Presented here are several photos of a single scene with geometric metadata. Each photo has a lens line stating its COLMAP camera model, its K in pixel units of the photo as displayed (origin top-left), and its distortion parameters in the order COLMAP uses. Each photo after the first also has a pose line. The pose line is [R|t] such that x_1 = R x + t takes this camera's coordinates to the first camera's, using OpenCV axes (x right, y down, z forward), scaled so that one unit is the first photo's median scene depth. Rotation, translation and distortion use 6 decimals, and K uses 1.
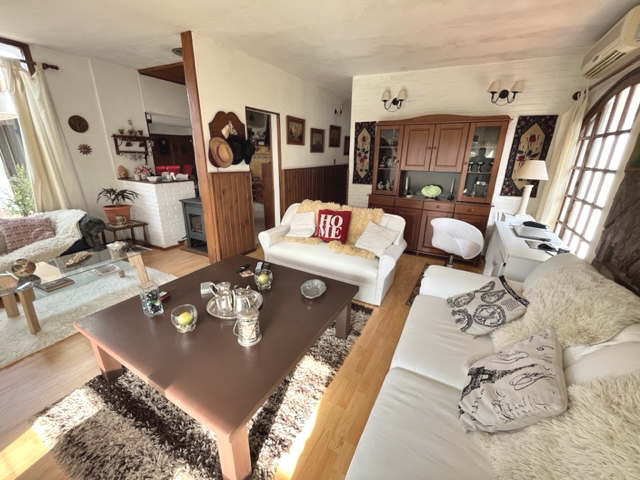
lens RADIAL K [[259.0, 0, 321.1], [0, 259.0, 241.7], [0, 0, 1]] dist [-0.001111, 0.000446]
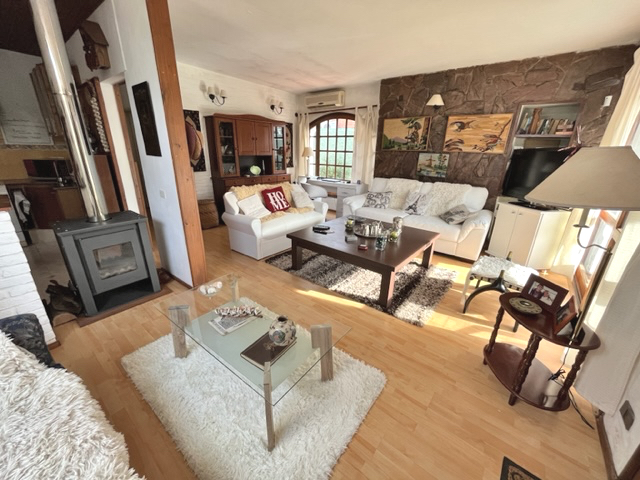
lens RADIAL K [[259.0, 0, 319.2], [0, 259.0, 240.4], [0, 0, 1]] dist [-0.001111, 0.000446]
pose [[0.174501, -0.343819, 0.922680, -1.137775], [0.297377, 0.911703, 0.283487, -0.175443], [-0.938678, 0.224915, 0.261337, 0.490538]]
